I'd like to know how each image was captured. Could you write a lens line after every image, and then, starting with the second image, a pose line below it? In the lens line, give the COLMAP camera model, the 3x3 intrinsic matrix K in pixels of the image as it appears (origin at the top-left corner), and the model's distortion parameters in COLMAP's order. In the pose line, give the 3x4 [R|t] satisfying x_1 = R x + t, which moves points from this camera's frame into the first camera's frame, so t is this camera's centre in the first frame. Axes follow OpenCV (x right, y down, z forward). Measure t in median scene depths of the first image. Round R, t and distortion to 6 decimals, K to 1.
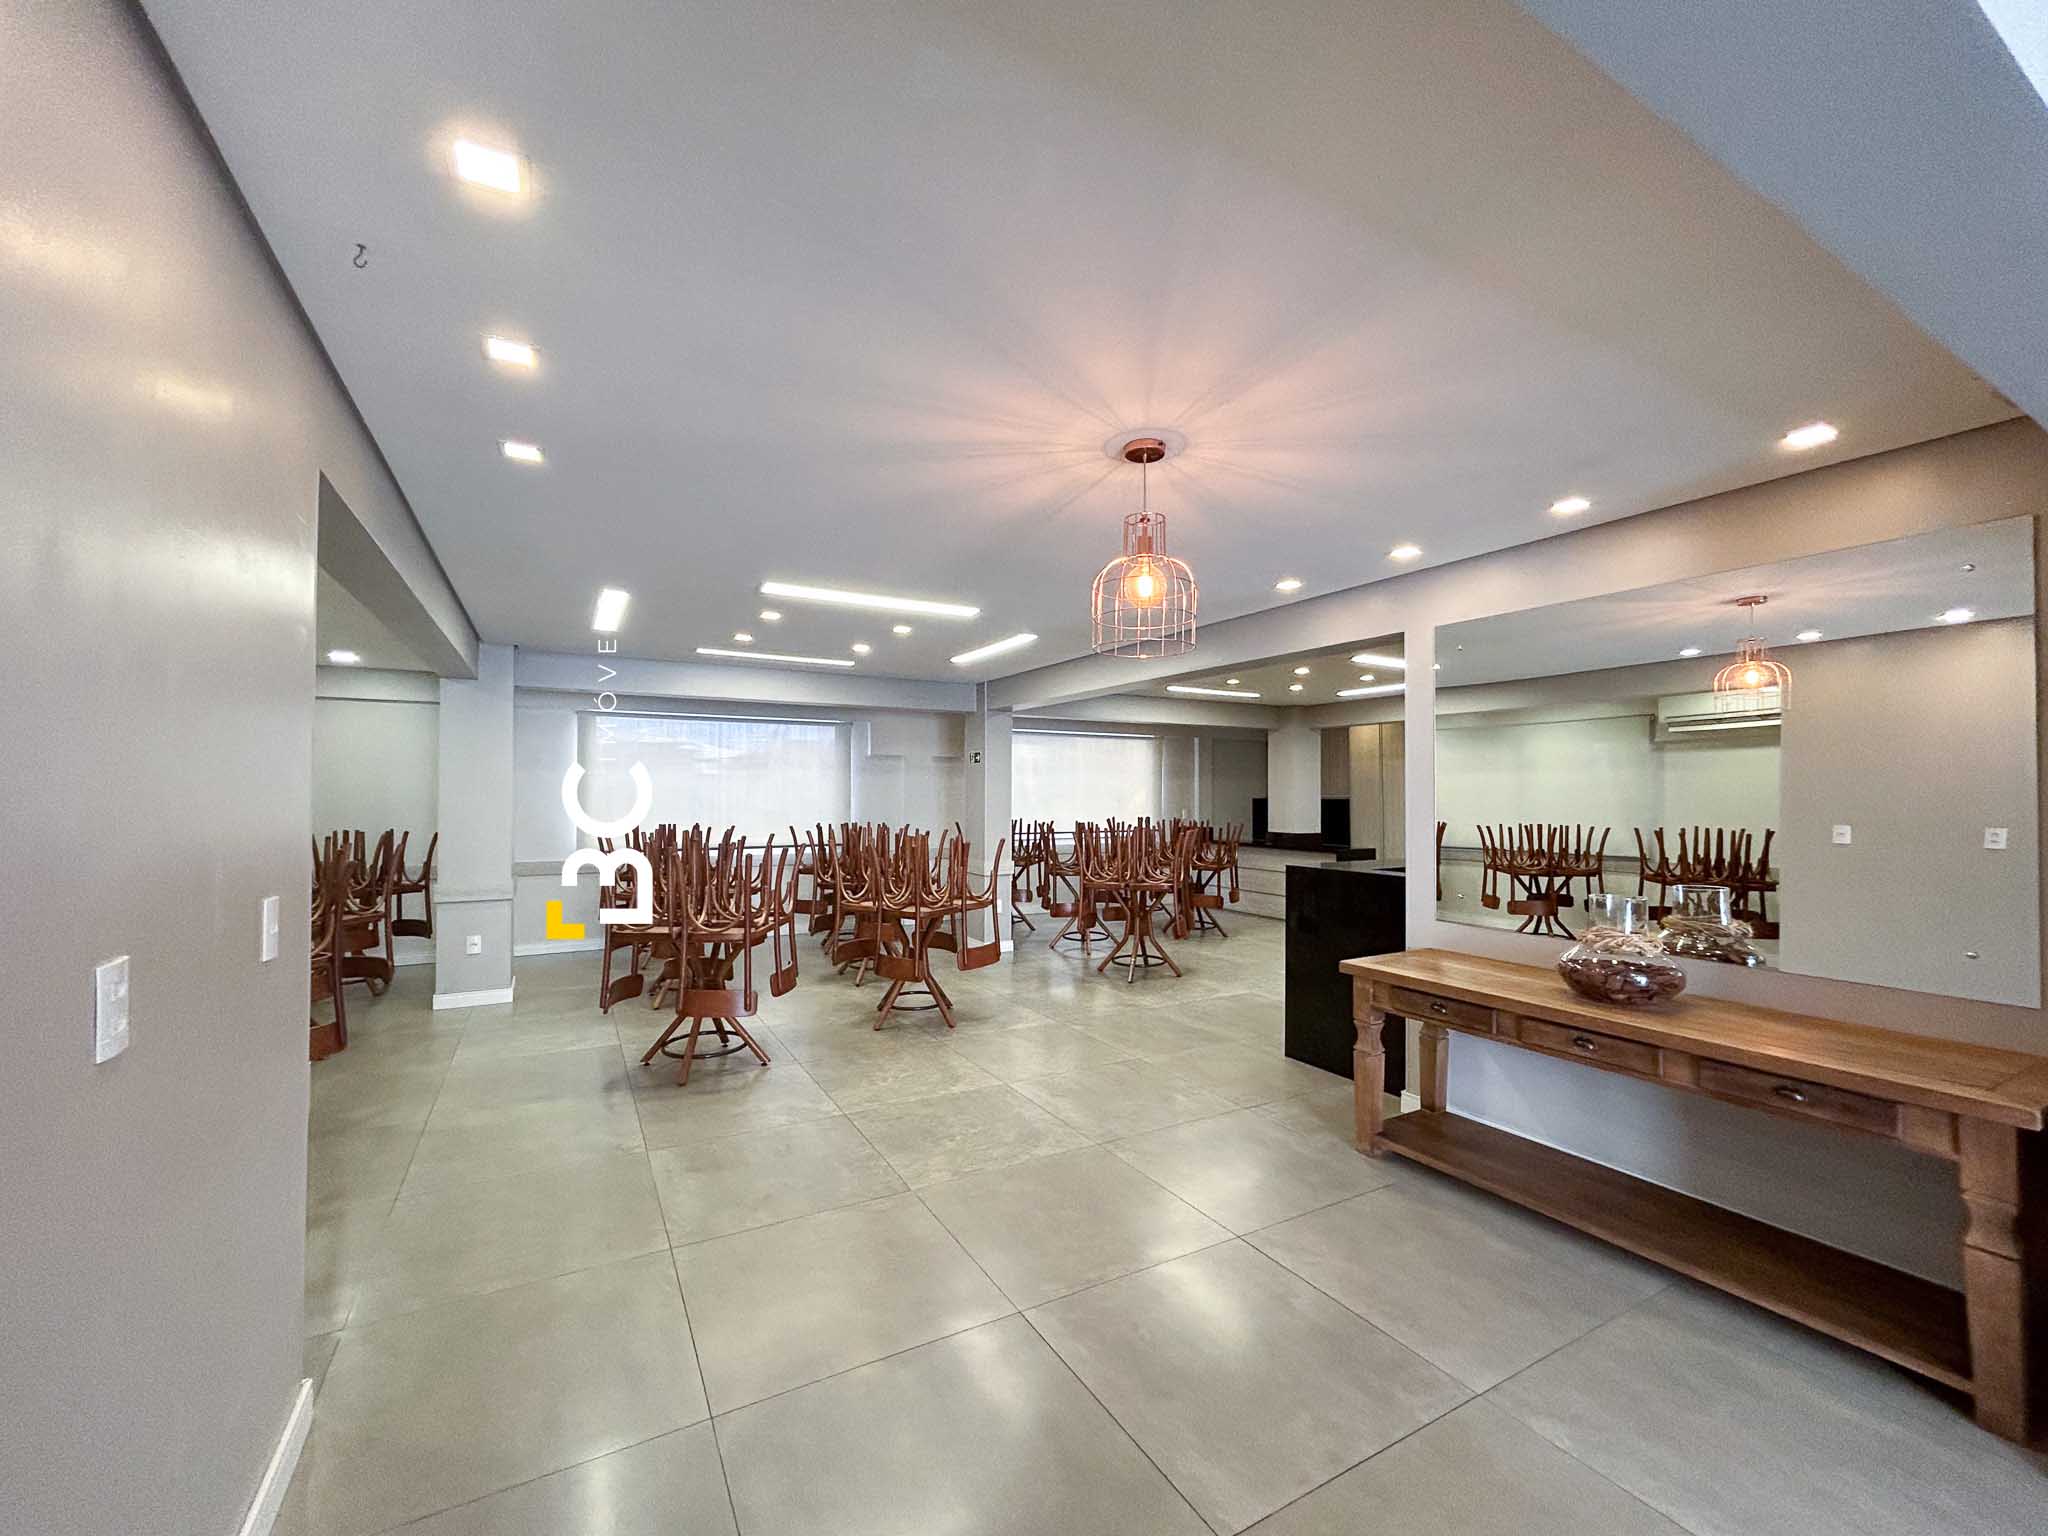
lens RADIAL K [[827.9, 0, 1031.1], [0, 827.9, 780.0], [0, 0, 1]] dist [-0.000540, -0.000059]
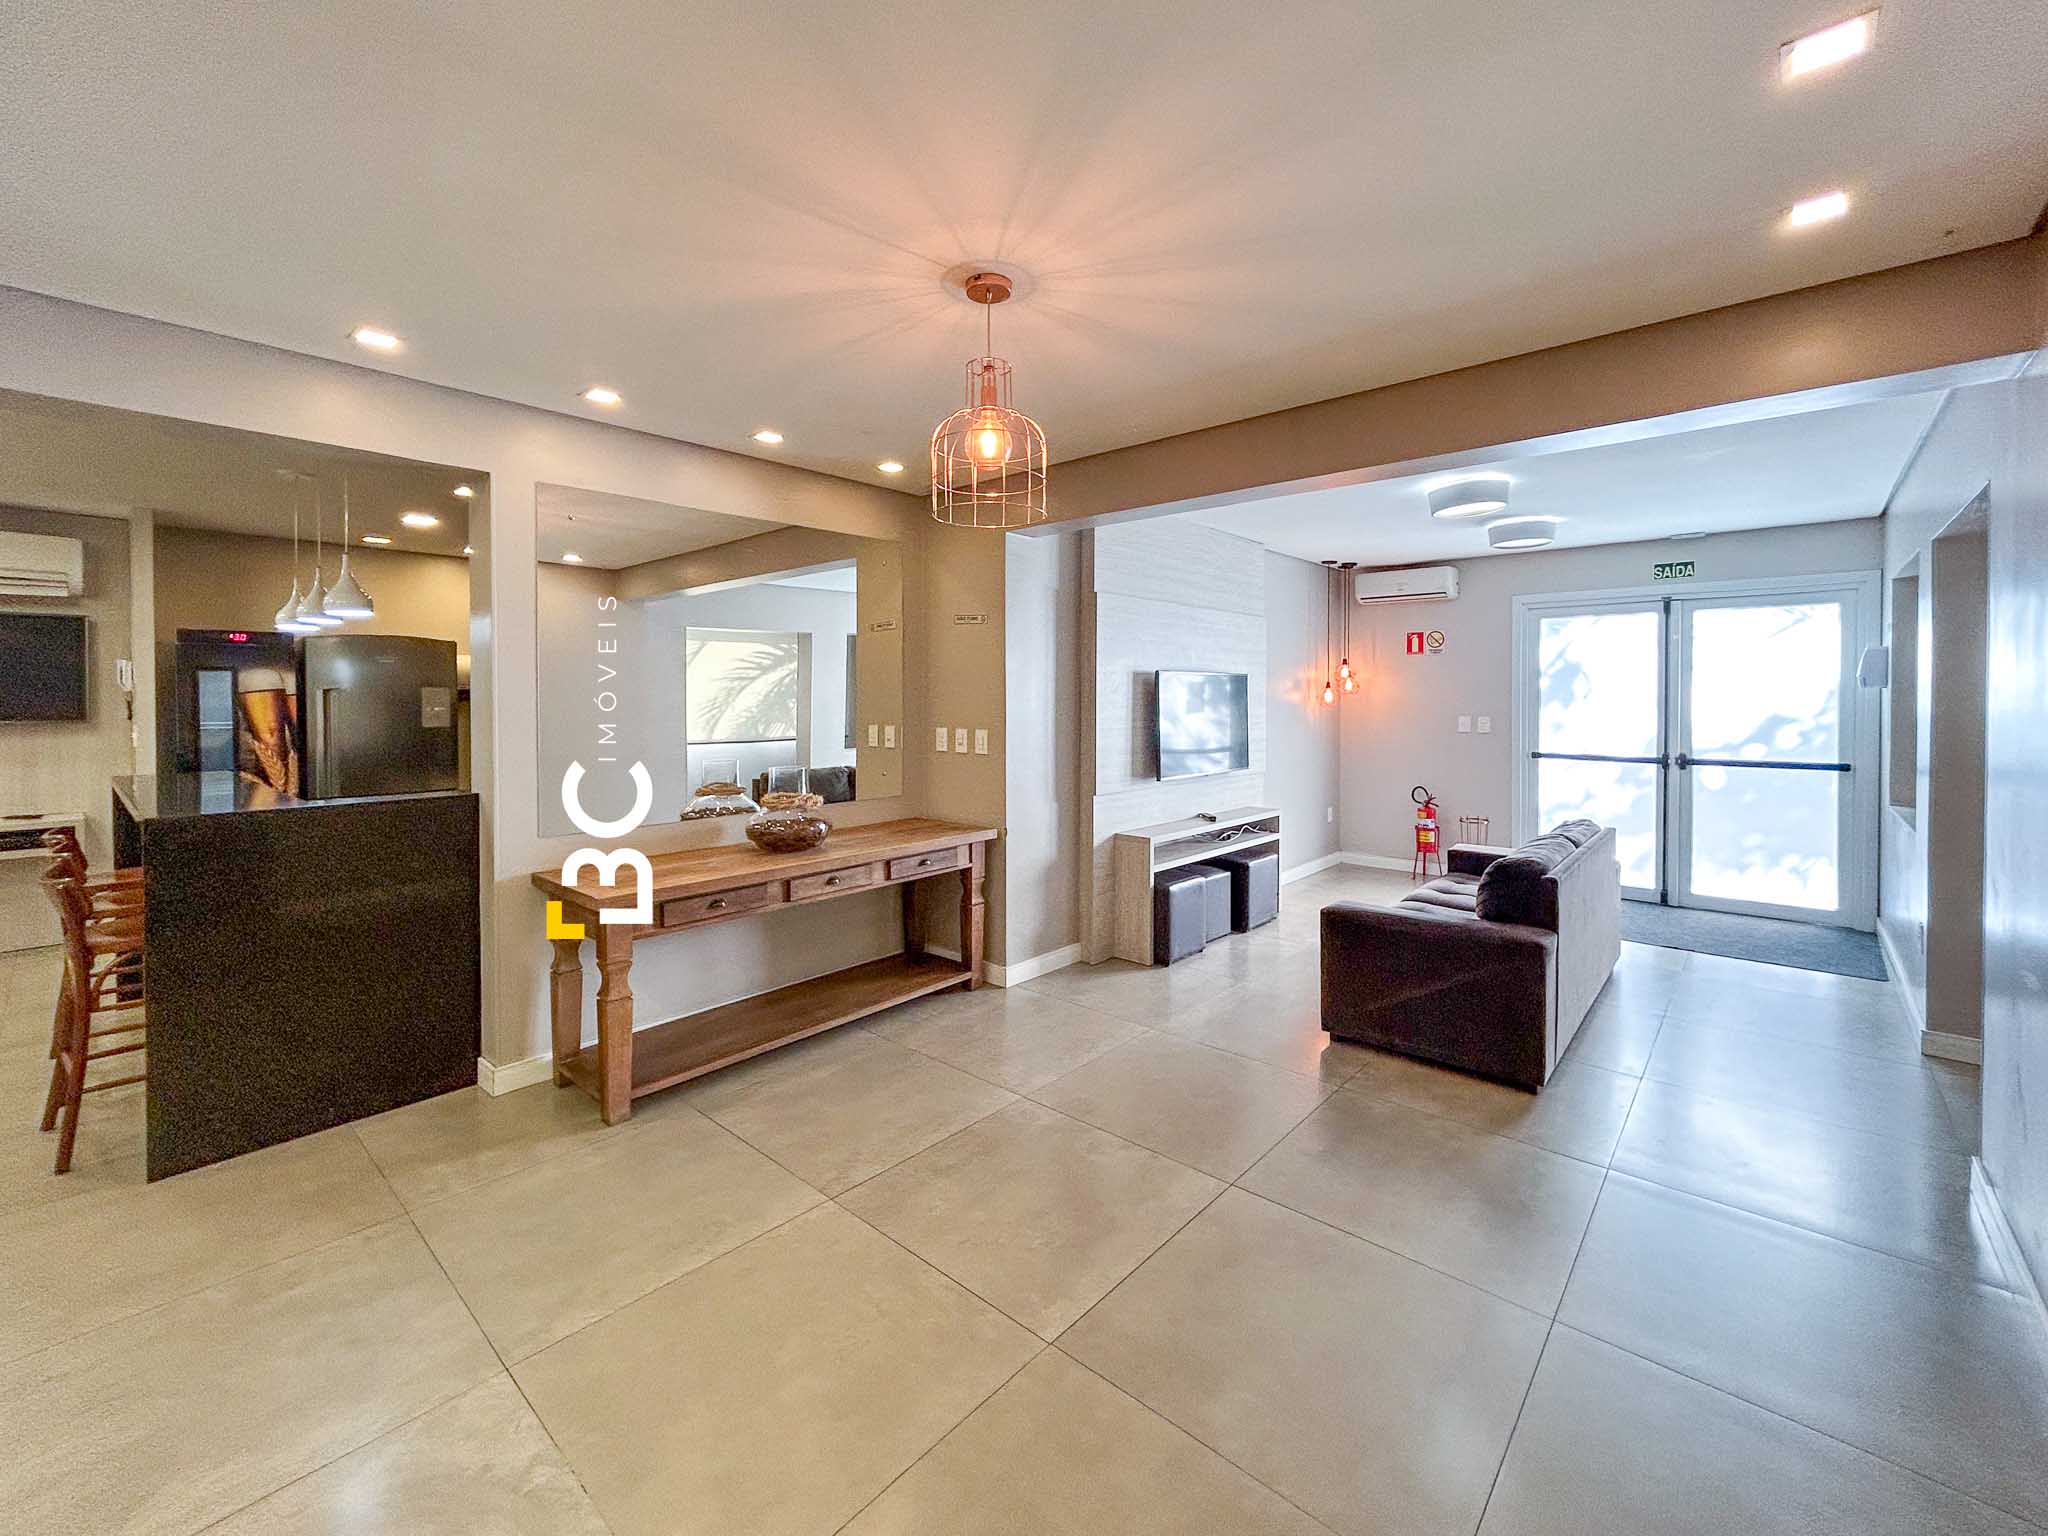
lens RADIAL K [[860.5, 0, 1034.0], [0, 860.5, 700.6], [0, 0, 1]] dist [0.000755, 0.000396]
pose [[-0.332984, -0.009305, 0.942887, -0.687498], [-0.019075, 0.999813, 0.003131, 0.031093], [-0.942740, -0.016943, -0.333099, 1.160508]]
